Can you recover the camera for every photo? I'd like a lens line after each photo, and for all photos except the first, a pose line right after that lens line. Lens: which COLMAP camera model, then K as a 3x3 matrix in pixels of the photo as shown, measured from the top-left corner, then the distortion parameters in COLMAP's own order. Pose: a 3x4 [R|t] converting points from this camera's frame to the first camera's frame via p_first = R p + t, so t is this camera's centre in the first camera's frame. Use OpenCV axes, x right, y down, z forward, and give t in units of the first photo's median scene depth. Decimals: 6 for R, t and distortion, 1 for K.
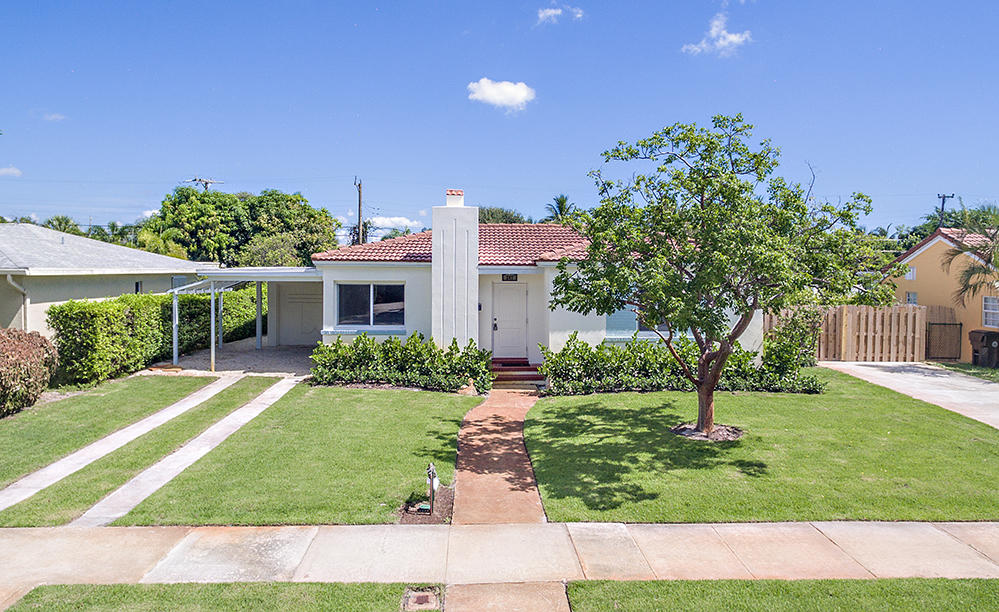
lens RADIAL K [[664.9, 0, 499.5], [0, 664.9, 306.0], [0, 0, 1]] dist [0.007753, 0.003002]
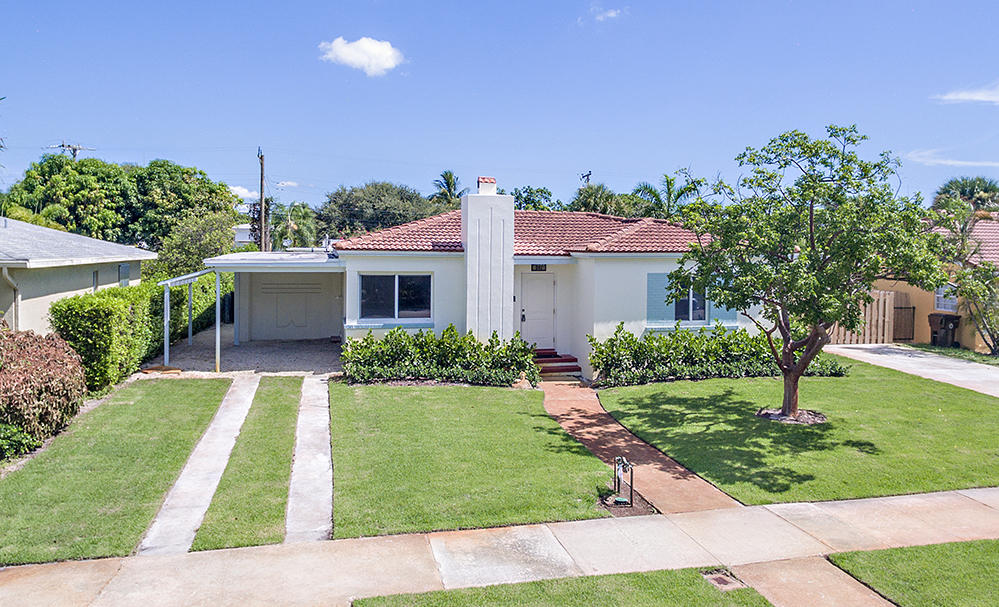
lens RADIAL K [[717.2, 0, 499.8], [0, 717.2, 290.6], [0, 0, 1]] dist [0.009204, 0.001737]
pose [[0.980922, -0.008247, 0.194229, -0.262253], [0.007290, 0.999958, 0.005642, -0.016110], [-0.194267, -0.004119, 0.980940, -0.030158]]
